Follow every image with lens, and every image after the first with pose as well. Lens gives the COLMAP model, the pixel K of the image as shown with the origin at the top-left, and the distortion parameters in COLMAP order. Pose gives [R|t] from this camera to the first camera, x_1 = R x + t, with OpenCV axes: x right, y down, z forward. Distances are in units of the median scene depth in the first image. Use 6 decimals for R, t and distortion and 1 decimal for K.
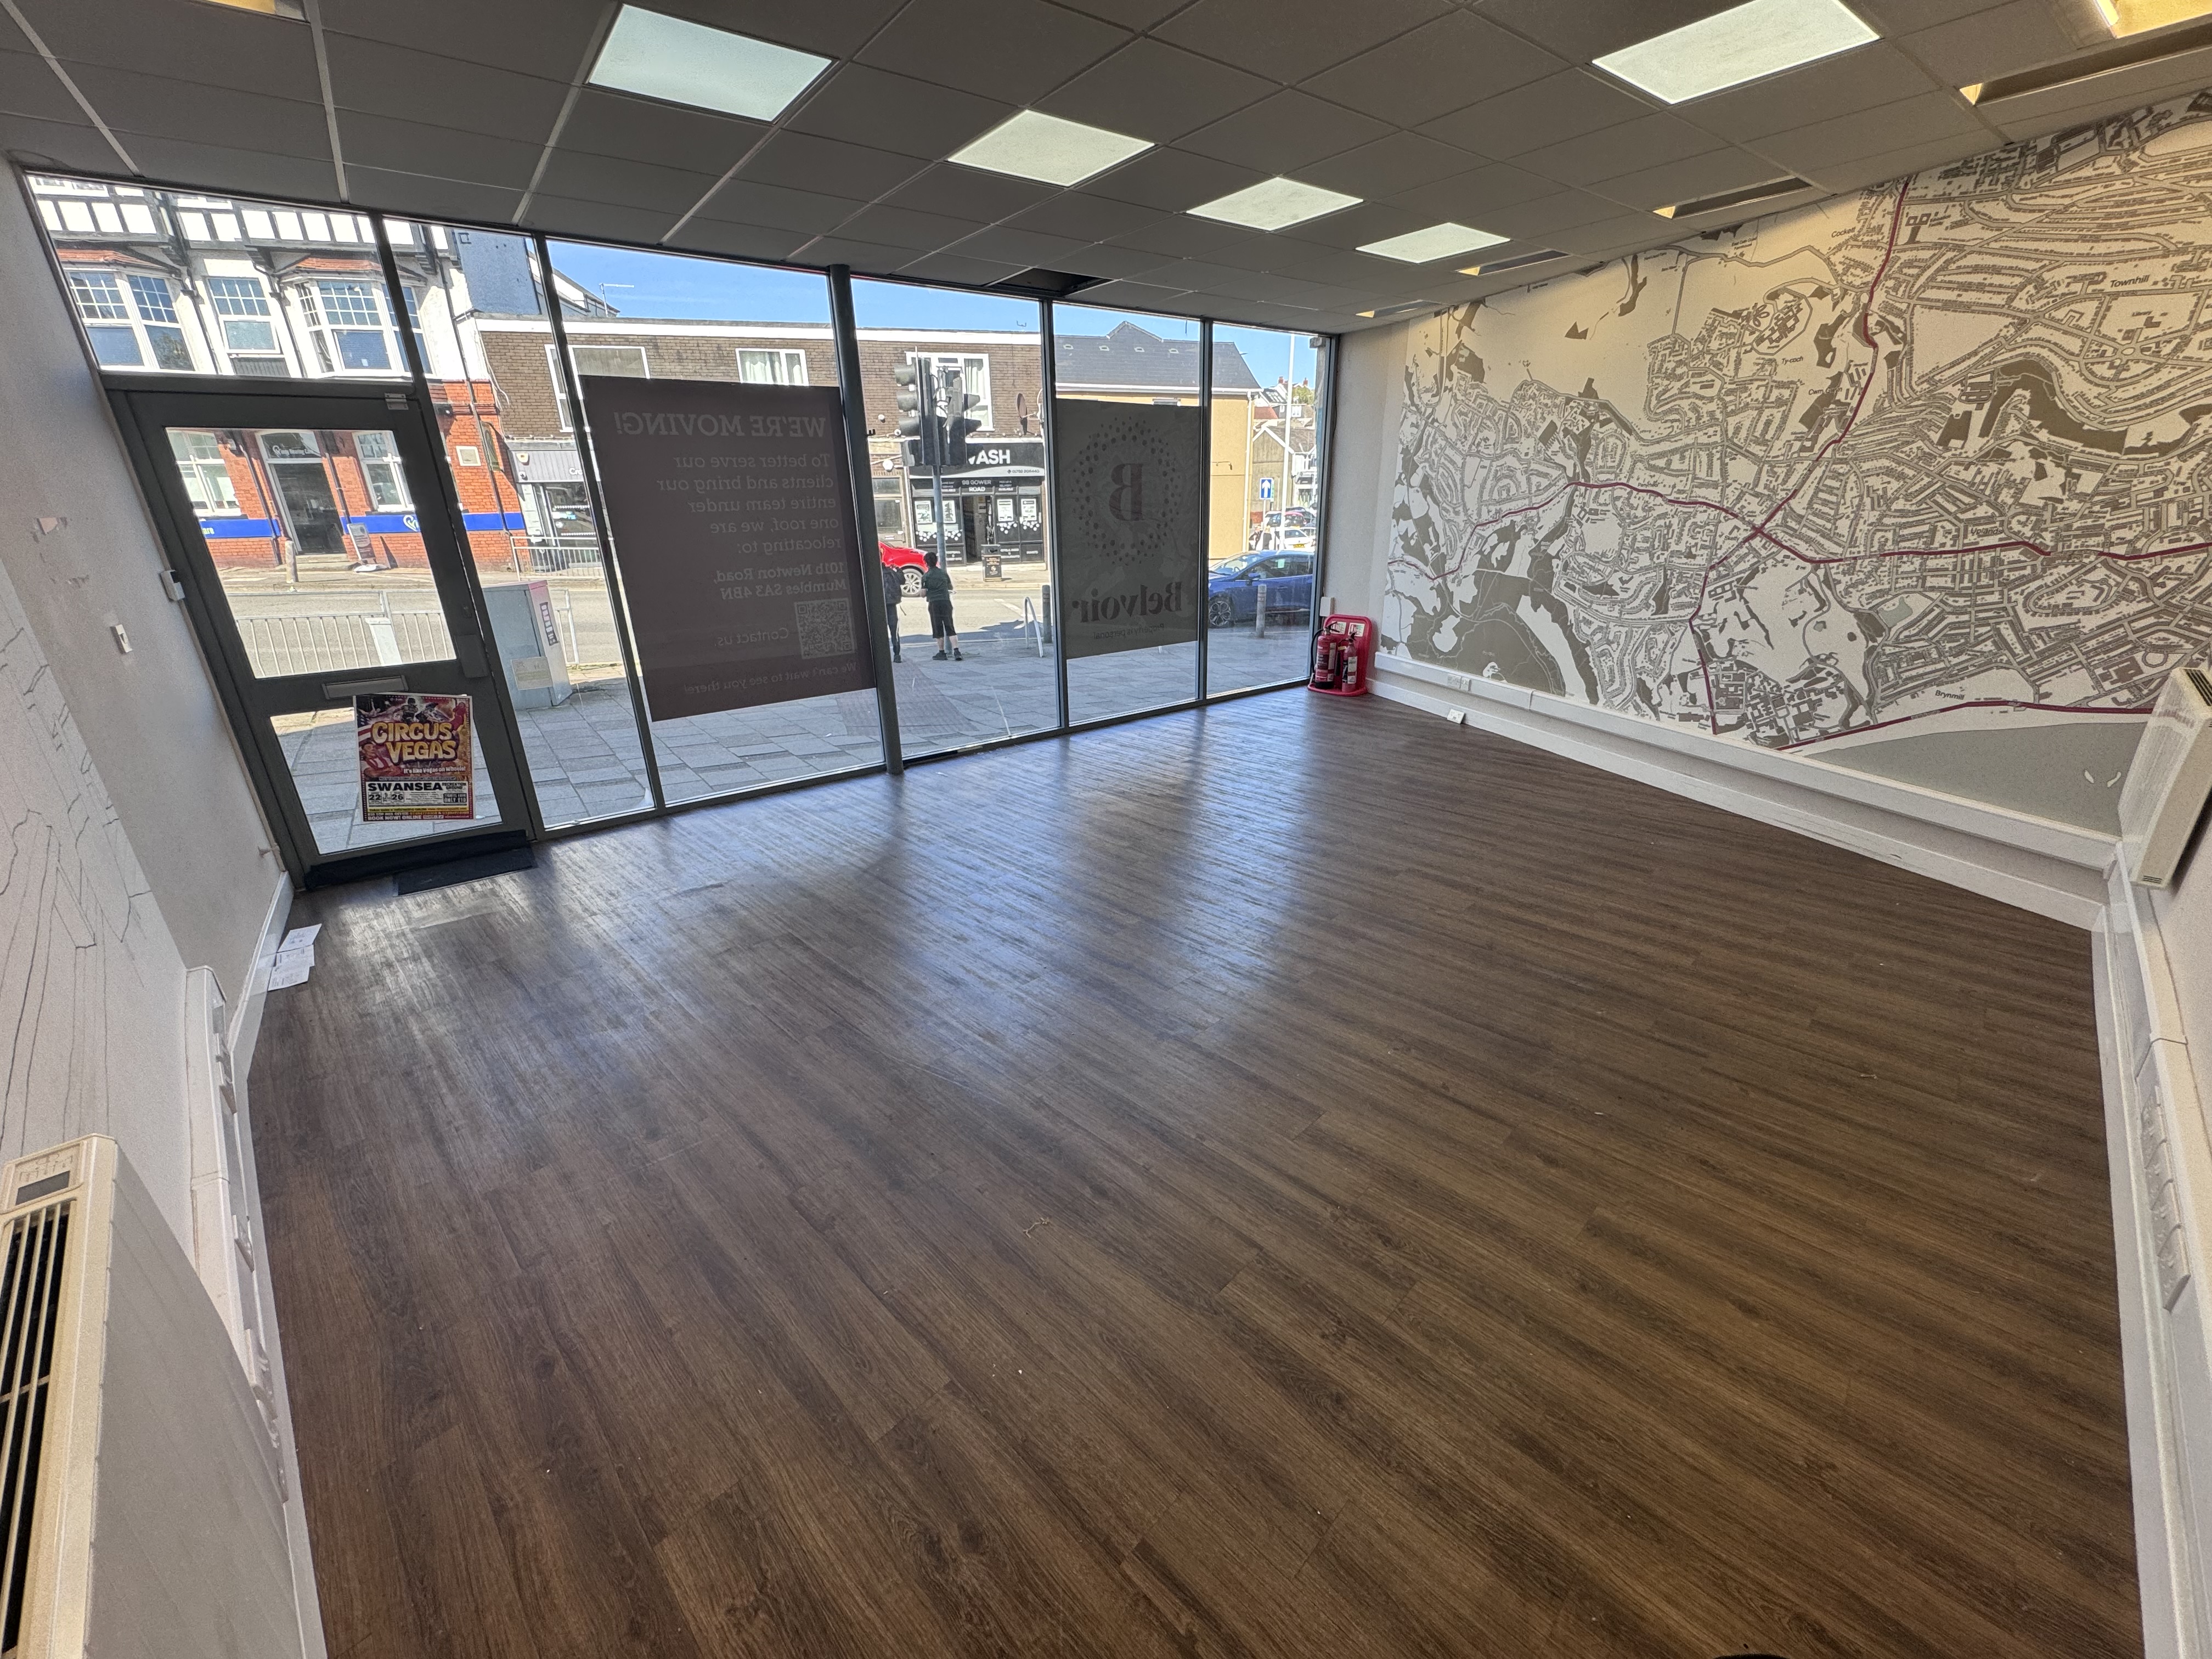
lens RADIAL K [[880.9, 0, 1107.0], [0, 880.9, 827.4], [0, 0, 1]] dist [-0.002326, 0.000222]
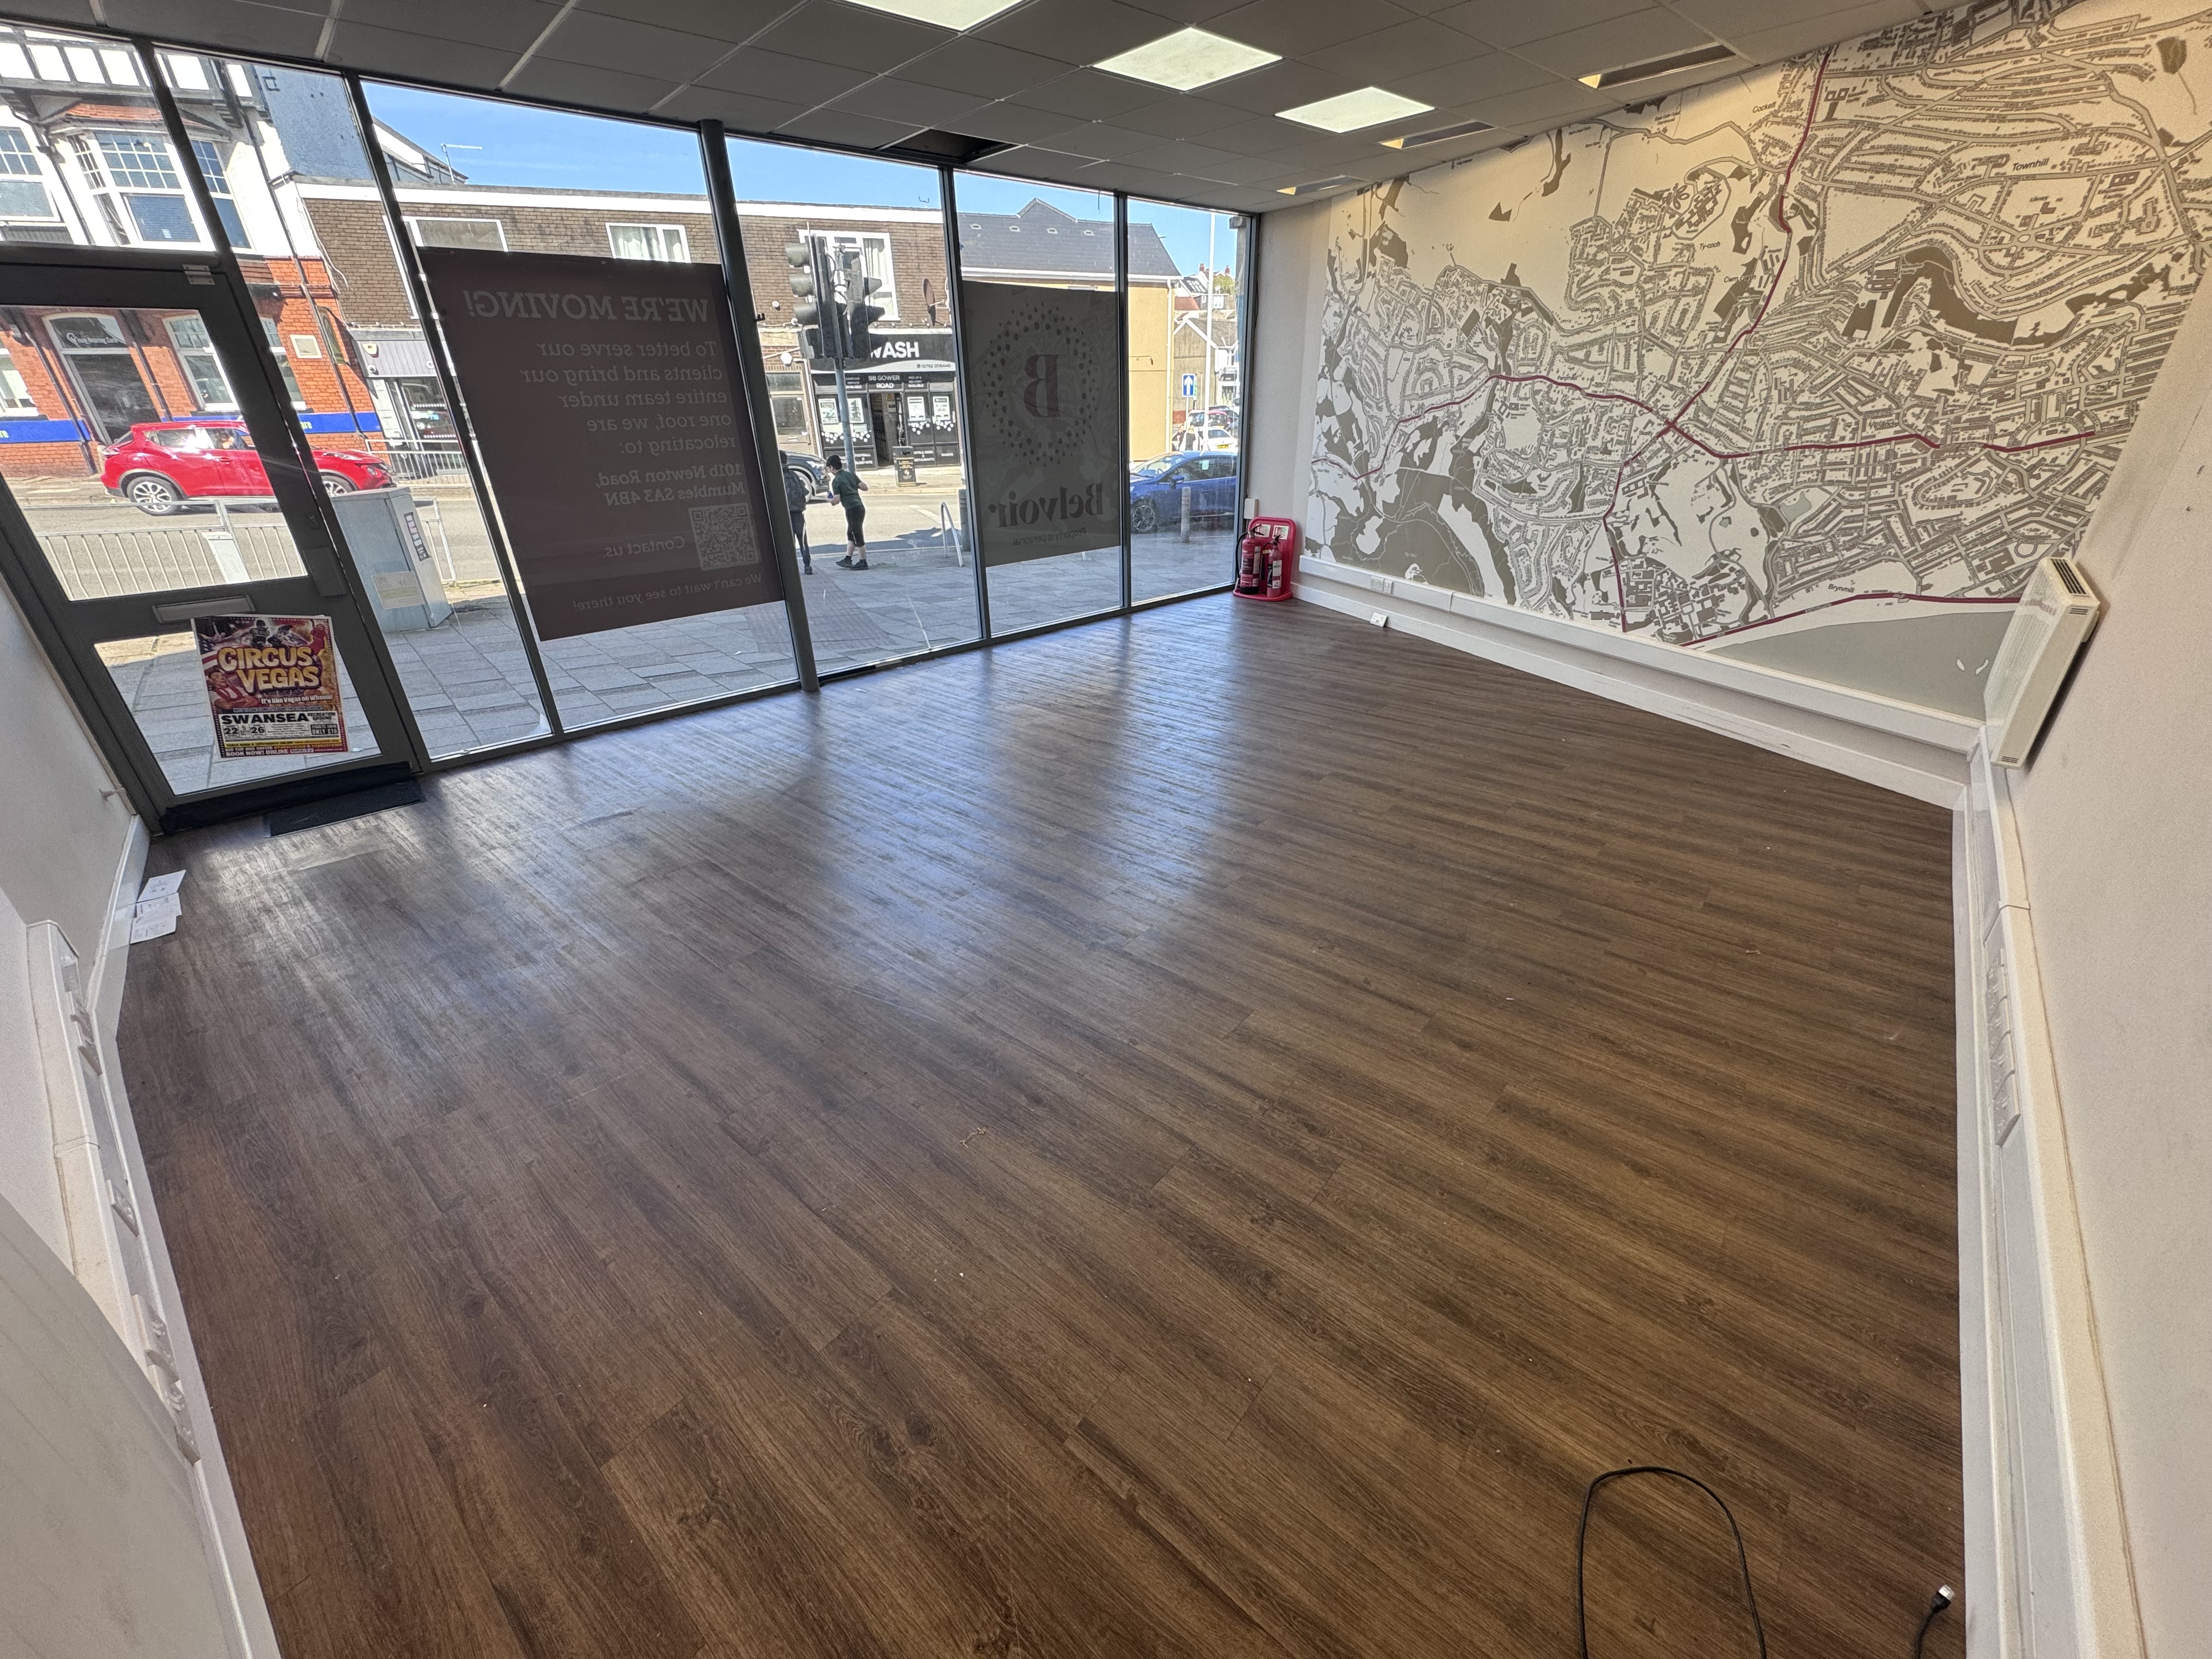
lens RADIAL K [[880.9, 0, 1107.1], [0, 880.9, 827.7], [0, 0, 1]] dist [-0.002326, 0.000222]
pose [[0.996459, -0.036908, 0.075543, 0.004972], [0.029353, 0.994676, 0.098779, 0.002404], [-0.078786, -0.096212, 0.992238, 0.008966]]
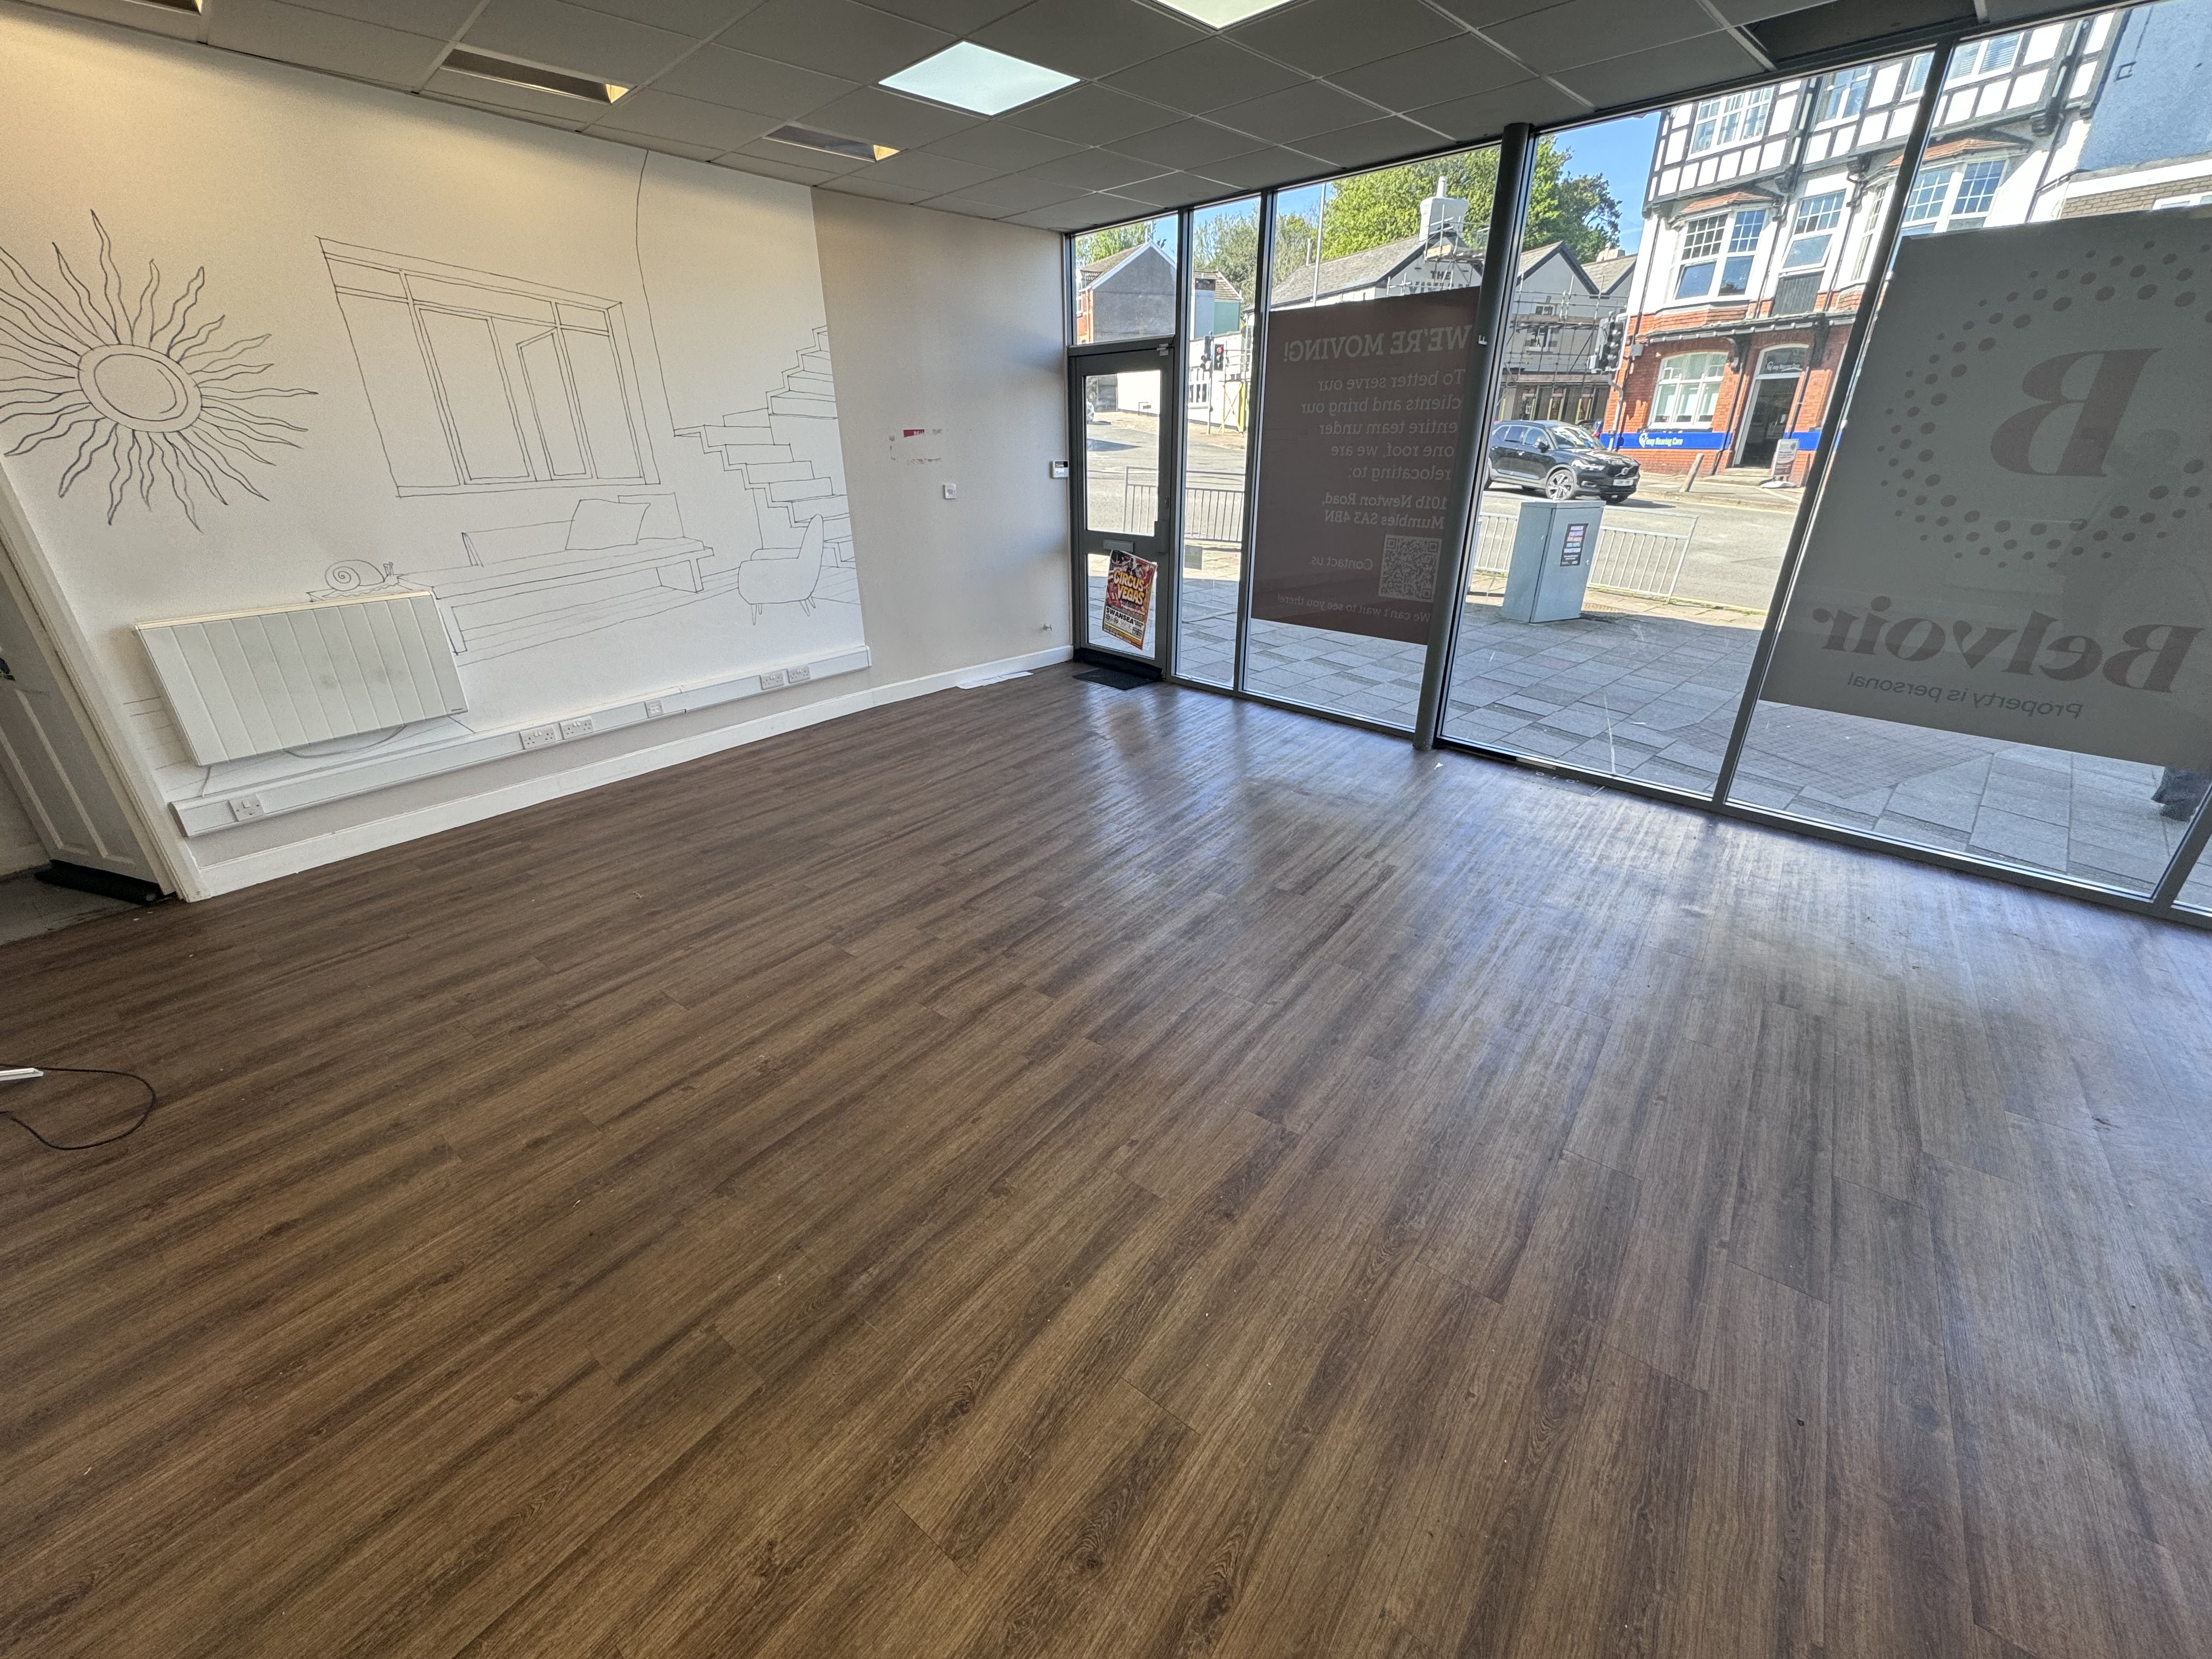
lens RADIAL K [[880.9, 0, 1108.5], [0, 880.9, 828.9], [0, 0, 1]] dist [-0.002326, 0.000222]
pose [[0.131314, 0.424345, -0.895929, 0.717236], [-0.346487, 0.866402, 0.359576, -0.266215], [0.928818, 0.263210, 0.260801, 0.680659]]
